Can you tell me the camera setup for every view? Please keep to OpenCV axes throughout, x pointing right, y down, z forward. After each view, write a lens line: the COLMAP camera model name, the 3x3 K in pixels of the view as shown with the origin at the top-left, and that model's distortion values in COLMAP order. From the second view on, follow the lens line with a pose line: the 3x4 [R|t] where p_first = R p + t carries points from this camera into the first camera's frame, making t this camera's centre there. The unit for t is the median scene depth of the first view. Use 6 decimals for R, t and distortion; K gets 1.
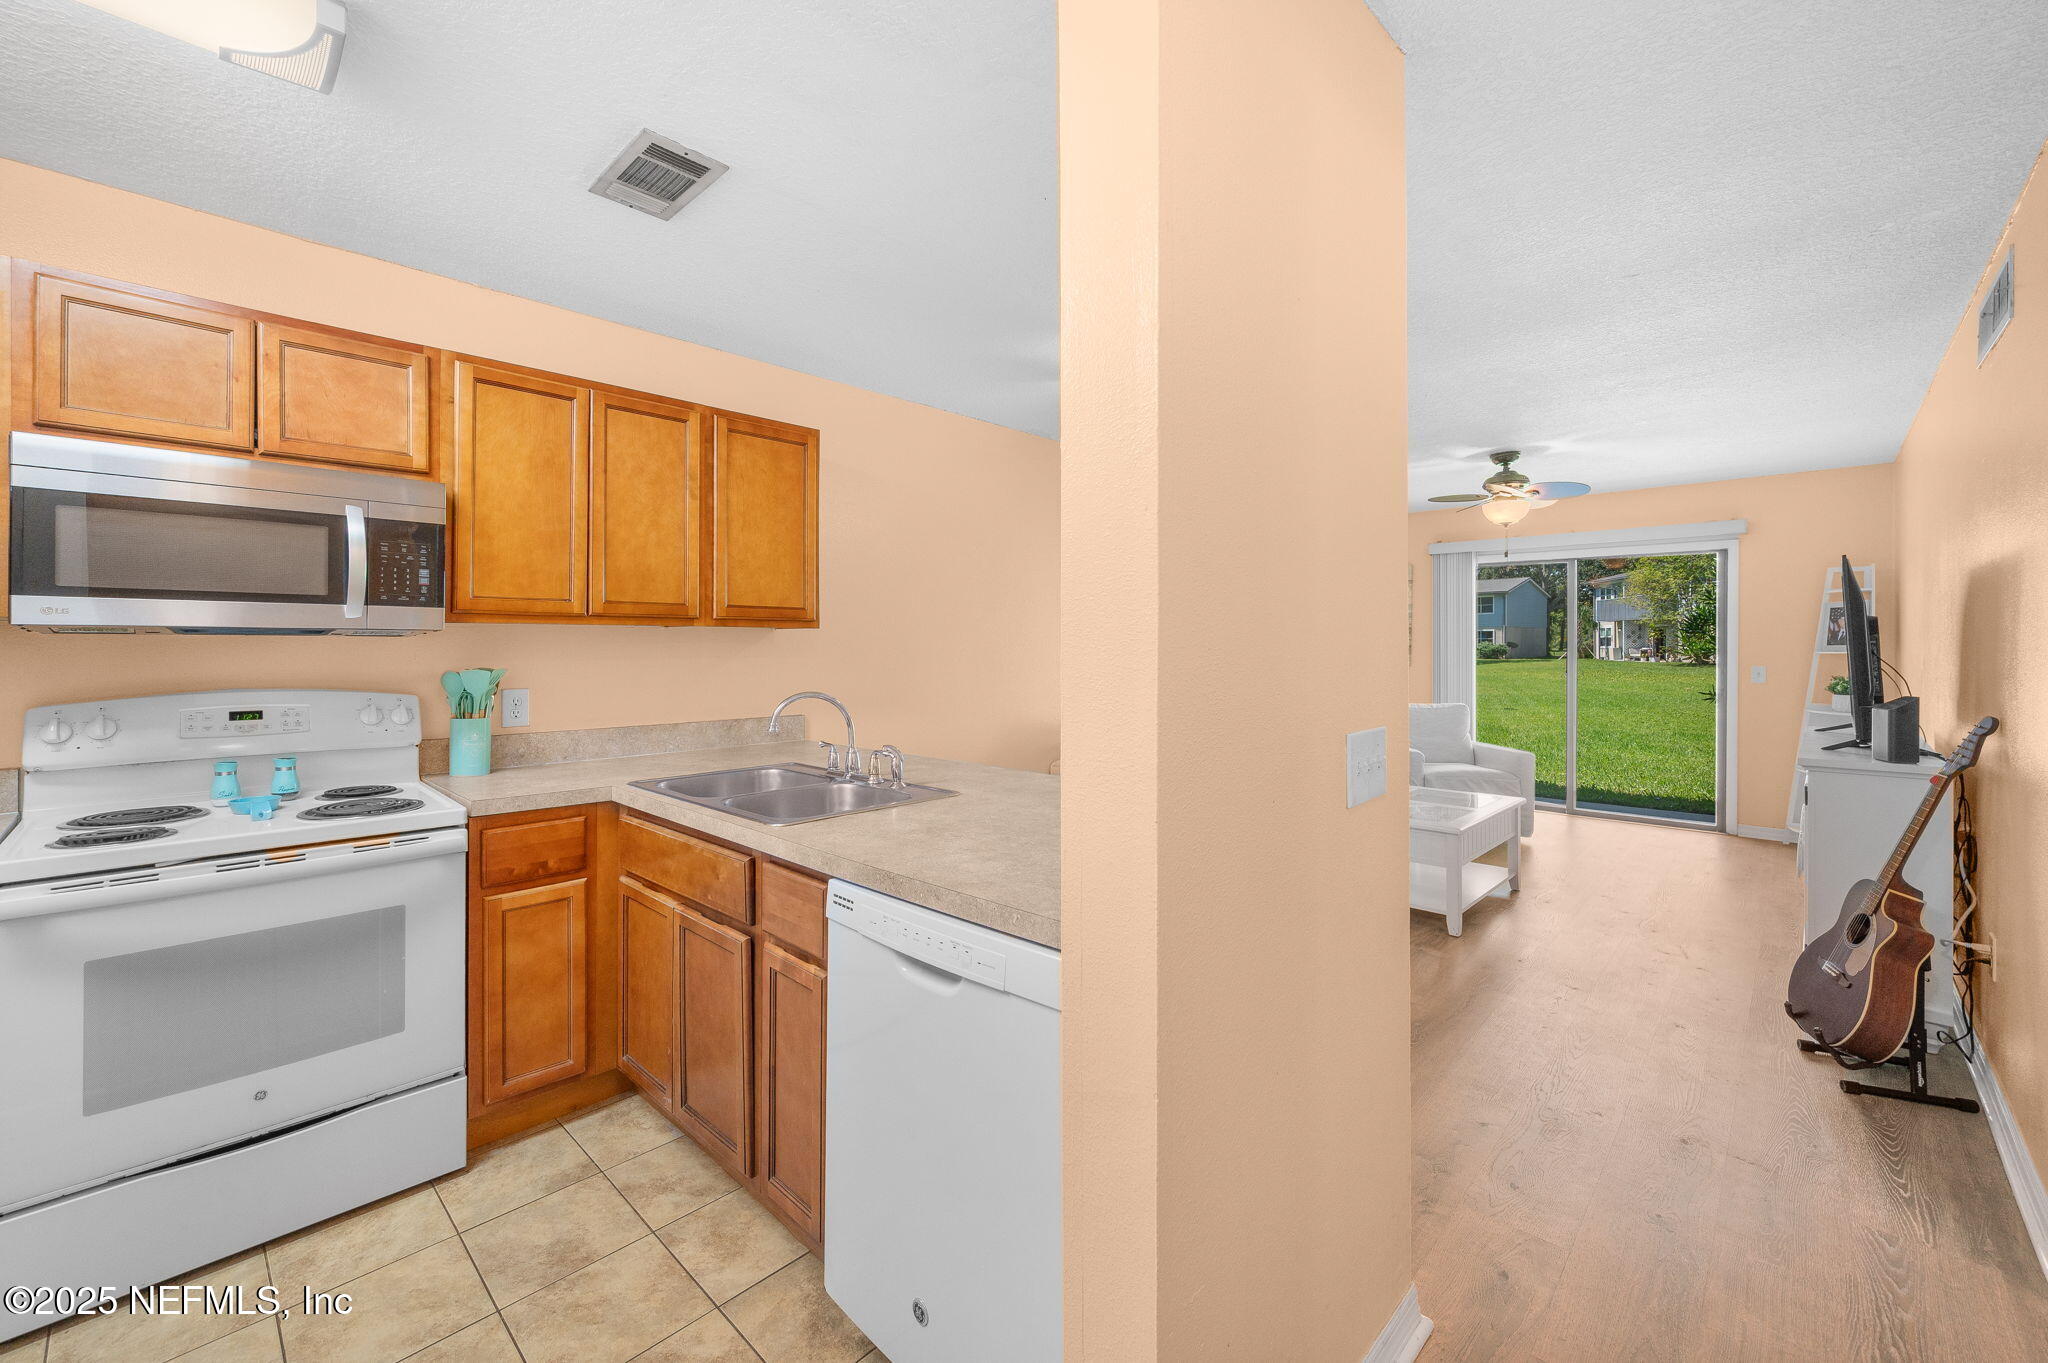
lens RADIAL K [[814.5, 0, 1009.9], [0, 814.5, 643.2], [0, 0, 1]] dist [-0.003825, 0.001103]
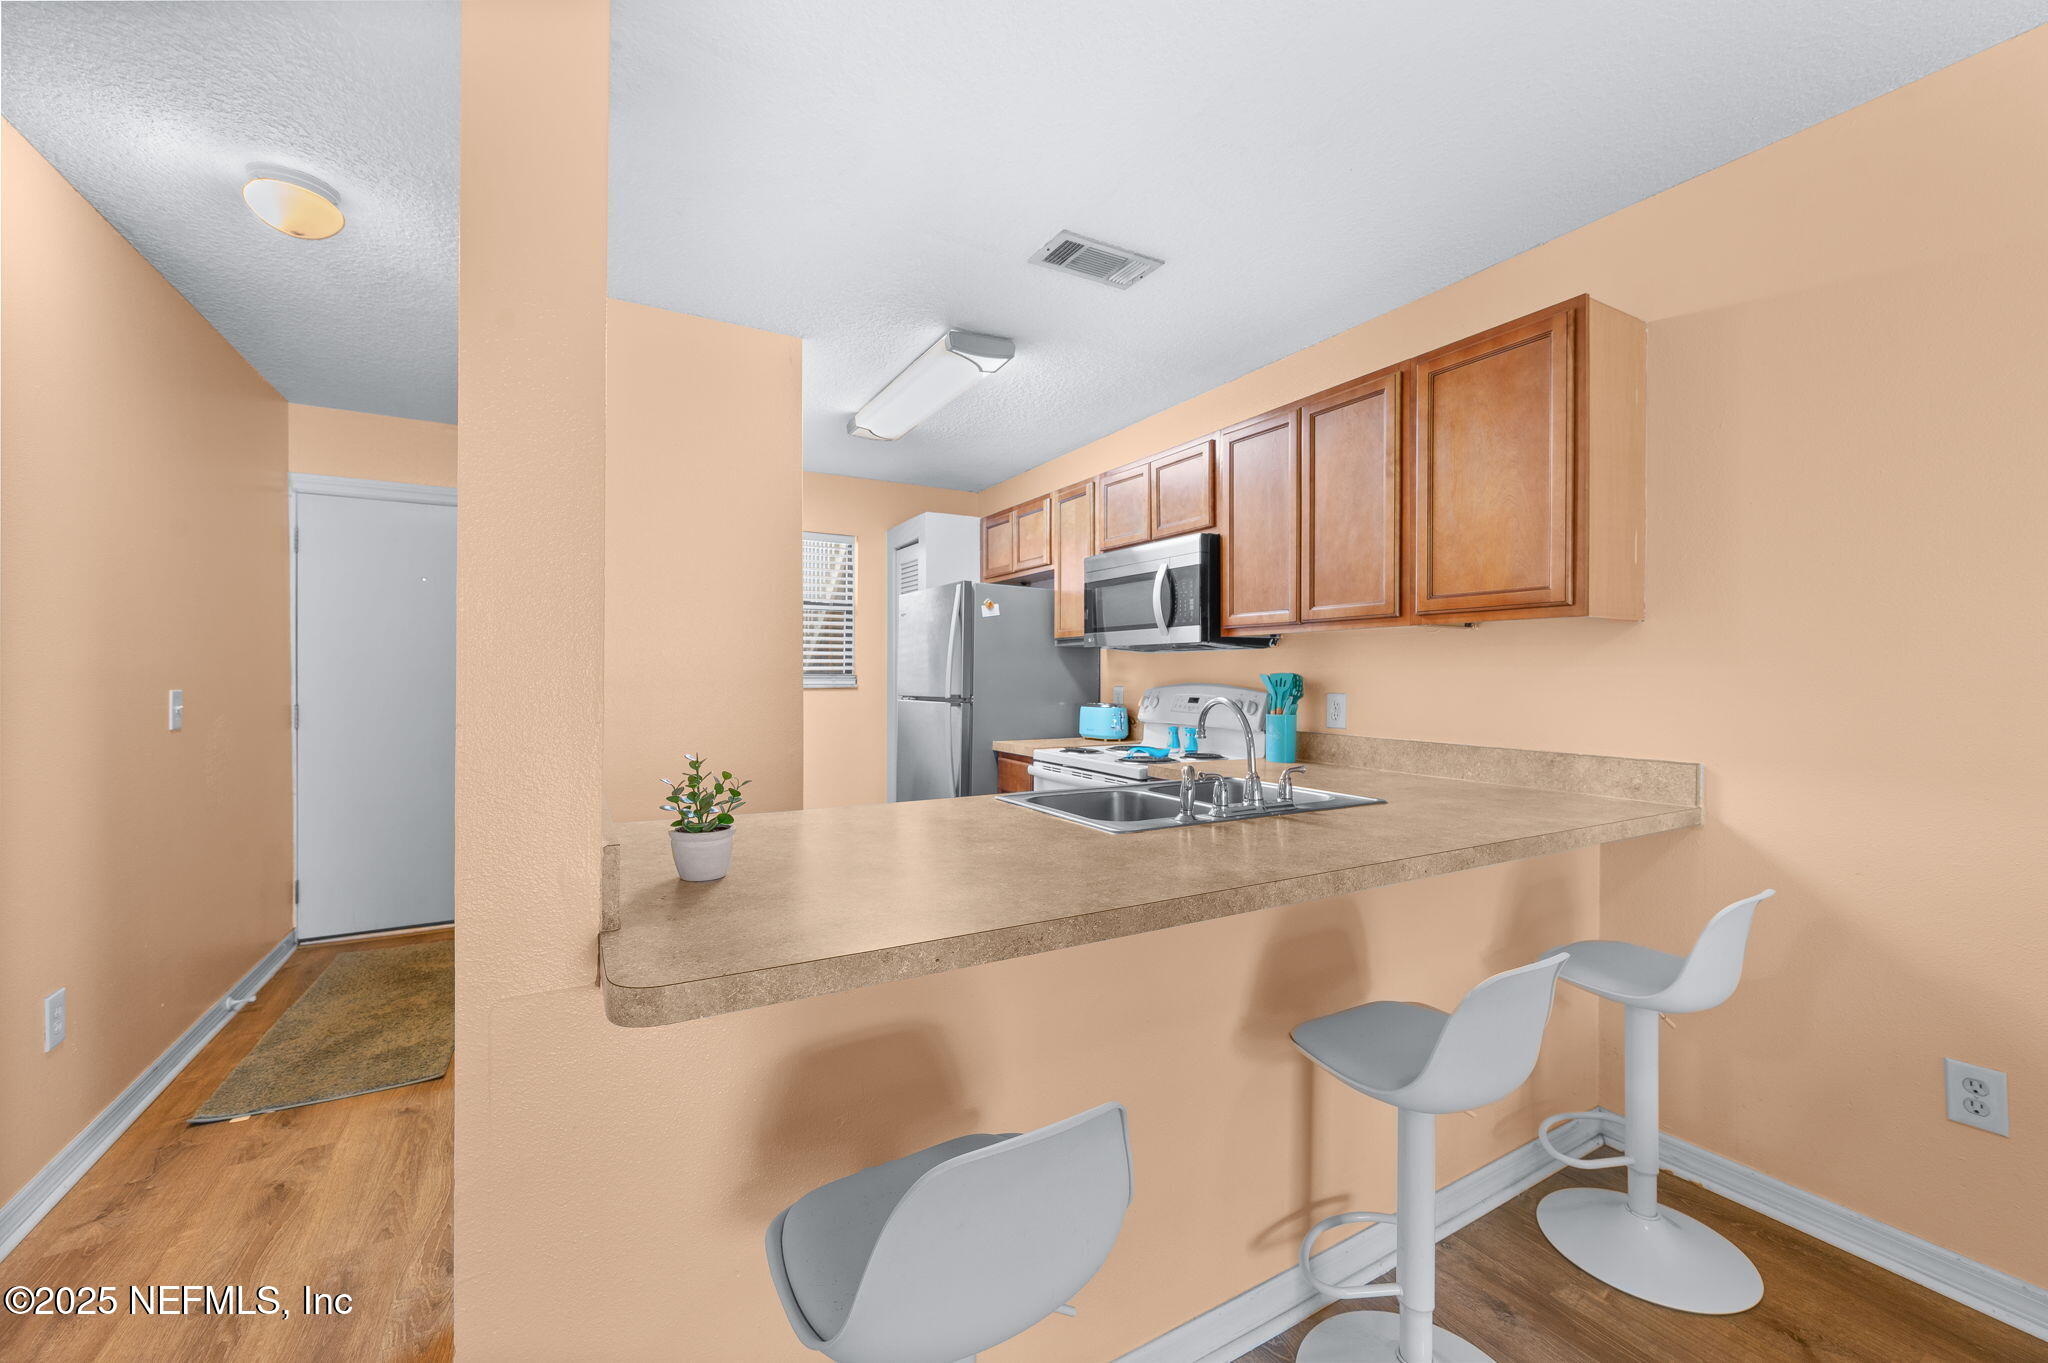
lens RADIAL K [[814.5, 0, 1028.1], [0, 814.5, 684.6], [0, 0, 1]] dist [-0.003825, 0.001103]
pose [[-0.274684, 0.008616, -0.961496, 0.581401], [-0.001665, 0.999954, 0.009437, 0.035378], [0.961533, 0.004193, -0.274657, 0.935678]]
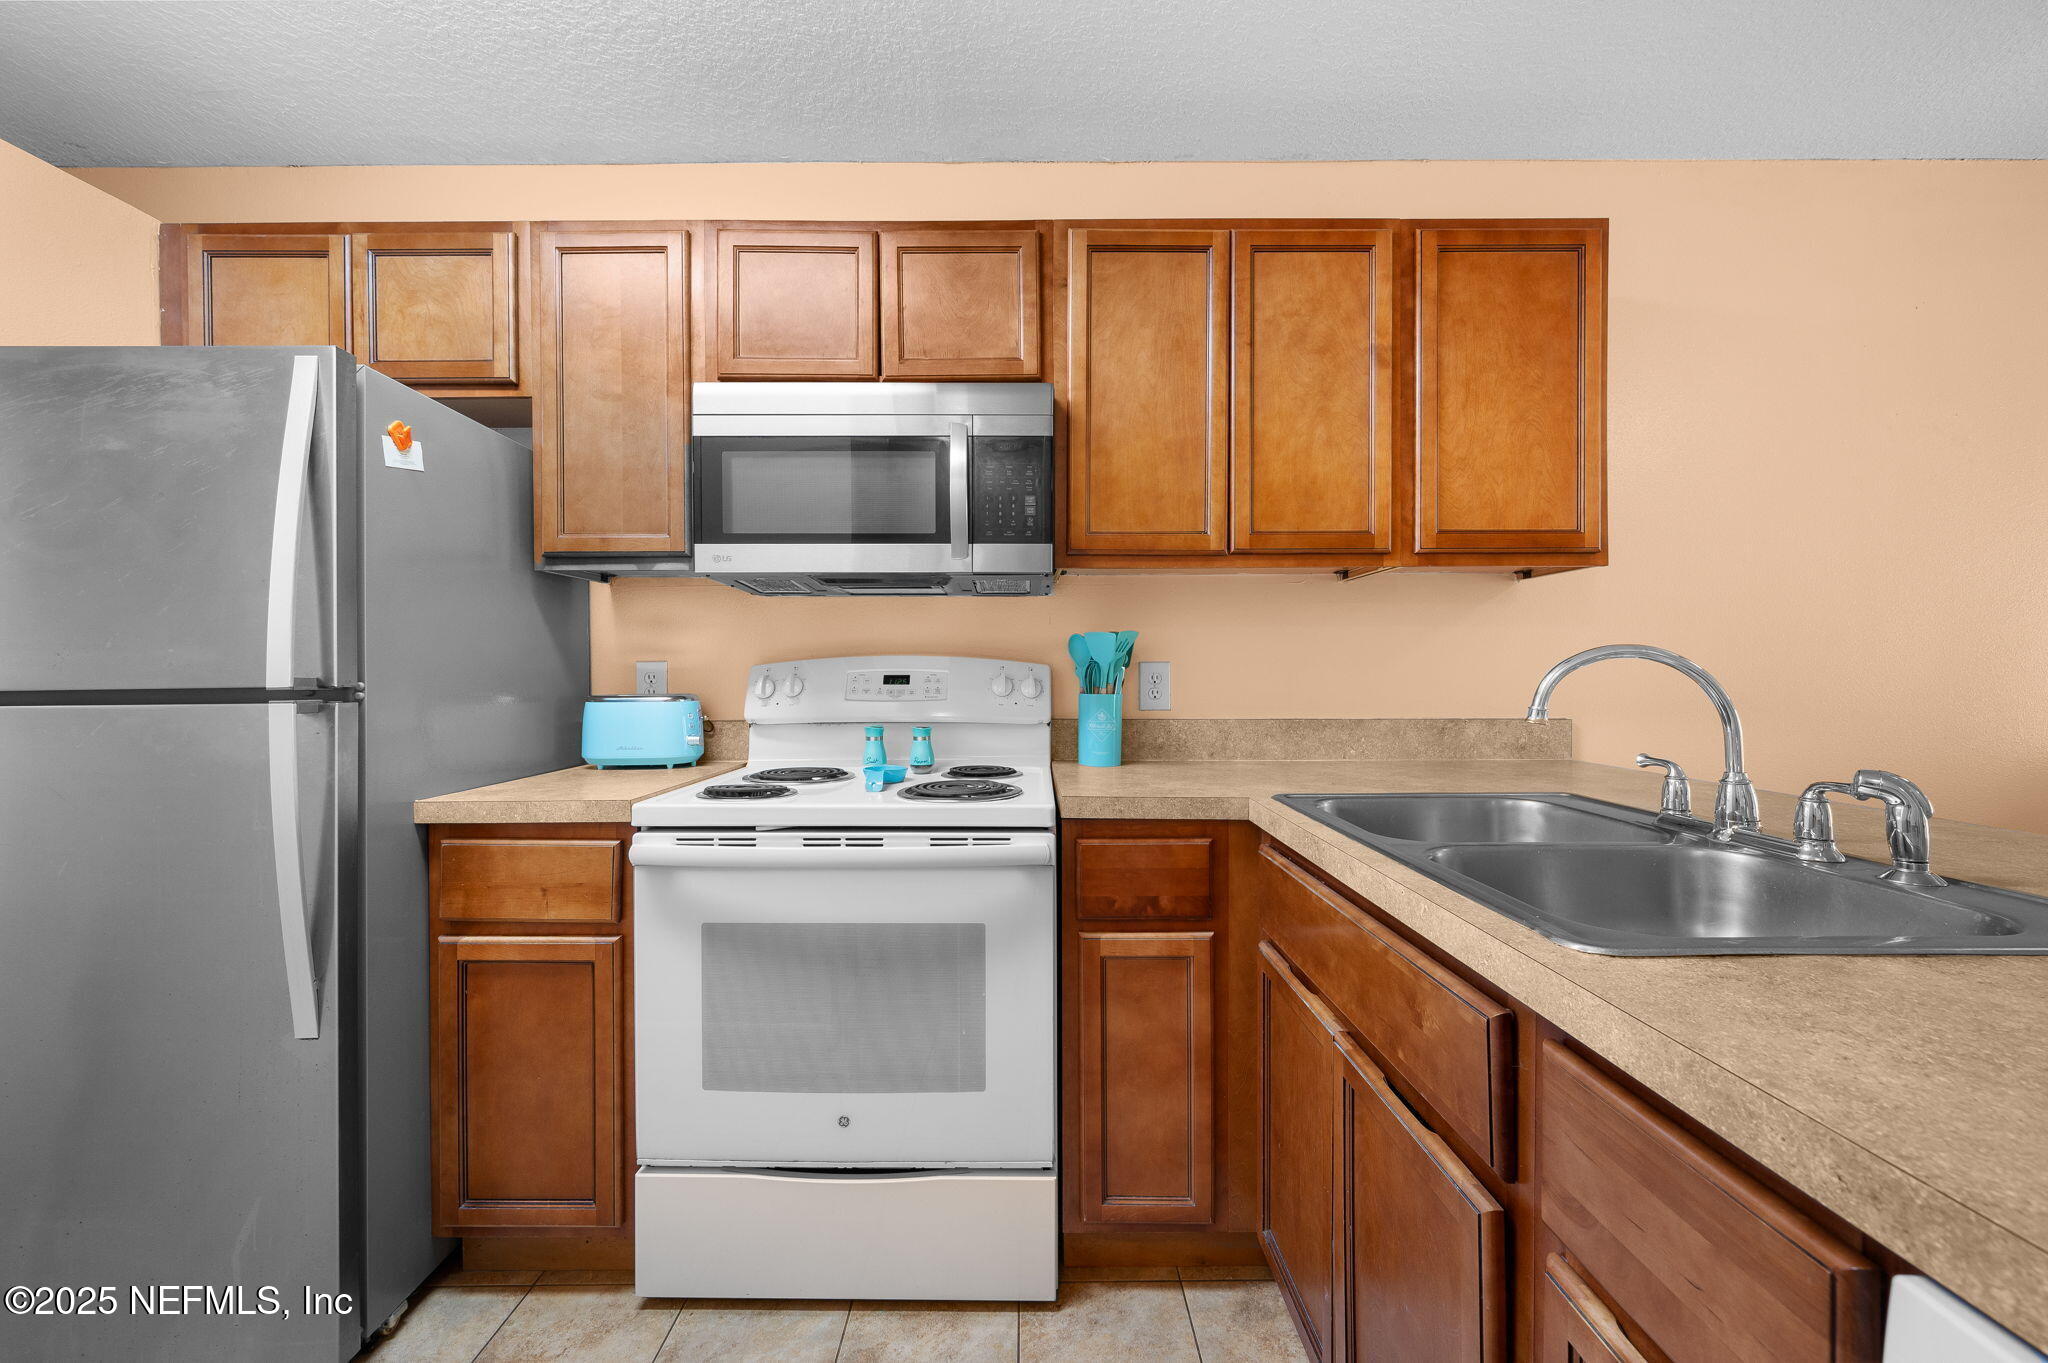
lens RADIAL K [[814.5, 0, 1026.6], [0, 814.5, 676.5], [0, 0, 1]] dist [-0.003825, 0.001103]
pose [[0.696801, 0.003208, -0.717257, -0.132205], [0.005418, 0.999938, 0.009736, 0.063711], [0.717244, -0.010670, 0.696740, 0.374853]]
